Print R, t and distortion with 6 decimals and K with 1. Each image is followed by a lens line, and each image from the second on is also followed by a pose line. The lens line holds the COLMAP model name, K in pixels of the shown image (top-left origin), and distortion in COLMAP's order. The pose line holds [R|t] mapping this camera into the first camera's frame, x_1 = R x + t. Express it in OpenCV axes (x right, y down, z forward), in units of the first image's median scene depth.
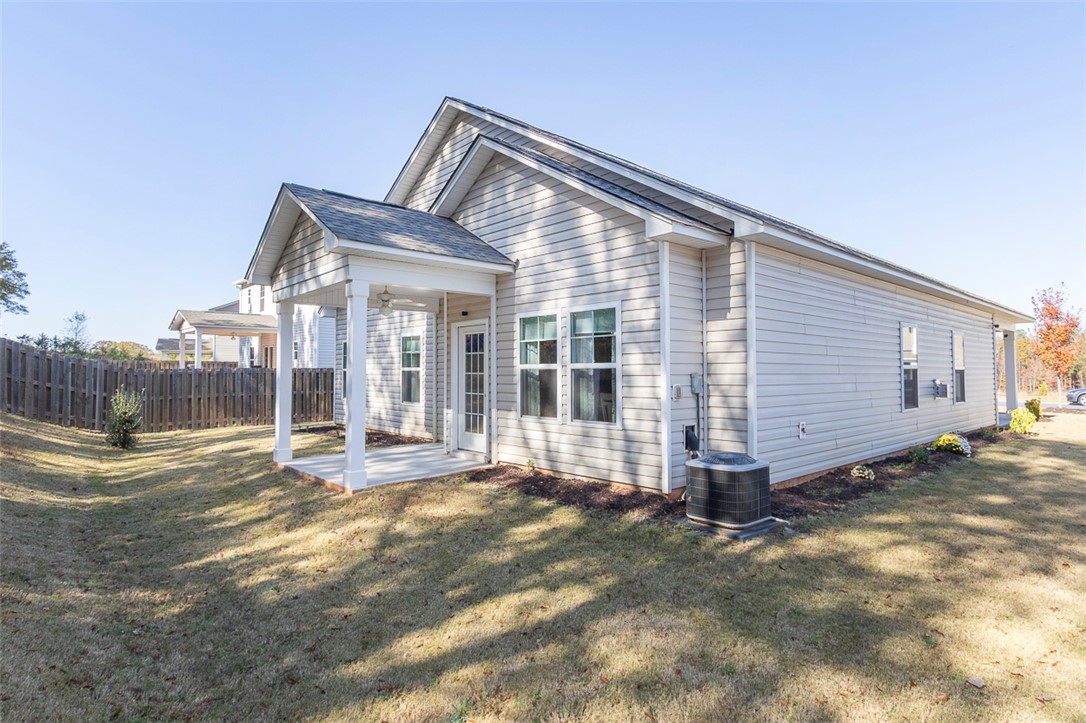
lens RADIAL K [[580.0, 0, 543.0], [0, 580.0, 361.5], [0, 0, 1]] dist [0.039553, 0.000062]
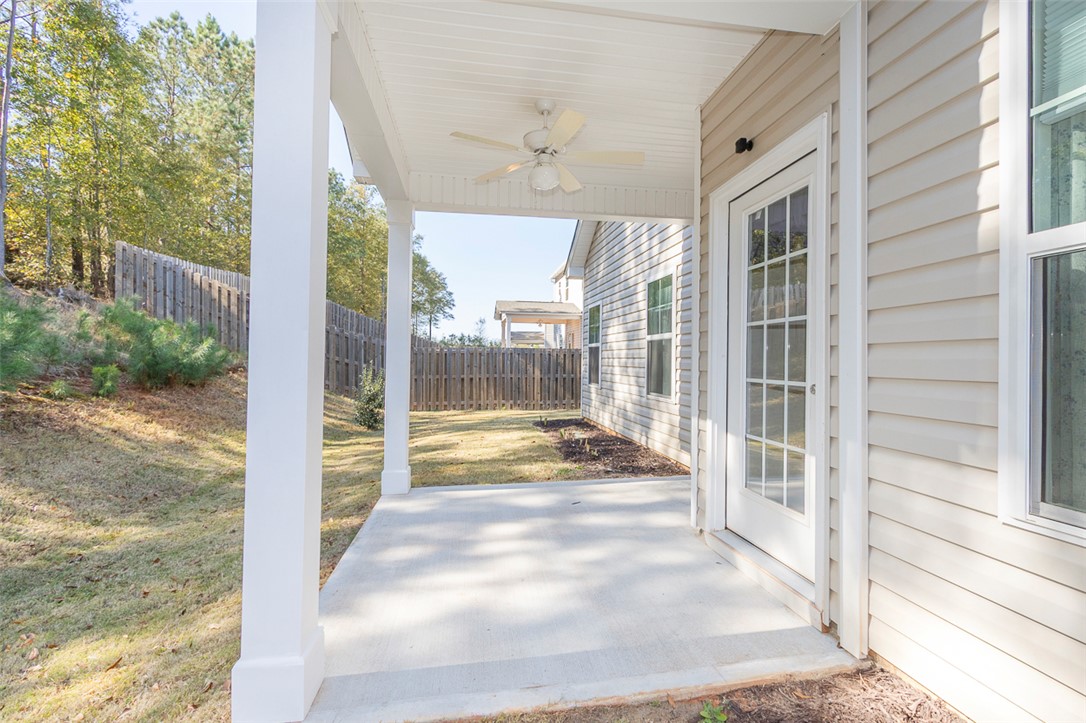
lens RADIAL K [[492.1, 0, 543.0], [0, 492.1, 361.5], [0, 0, 1]] dist [0.000199, 0.000047]
pose [[0.838071, 0.009860, -0.545472, -0.050144], [-0.002122, 0.999888, 0.014814, 0.026730], [0.545557, -0.011258, 0.837998, 0.460132]]
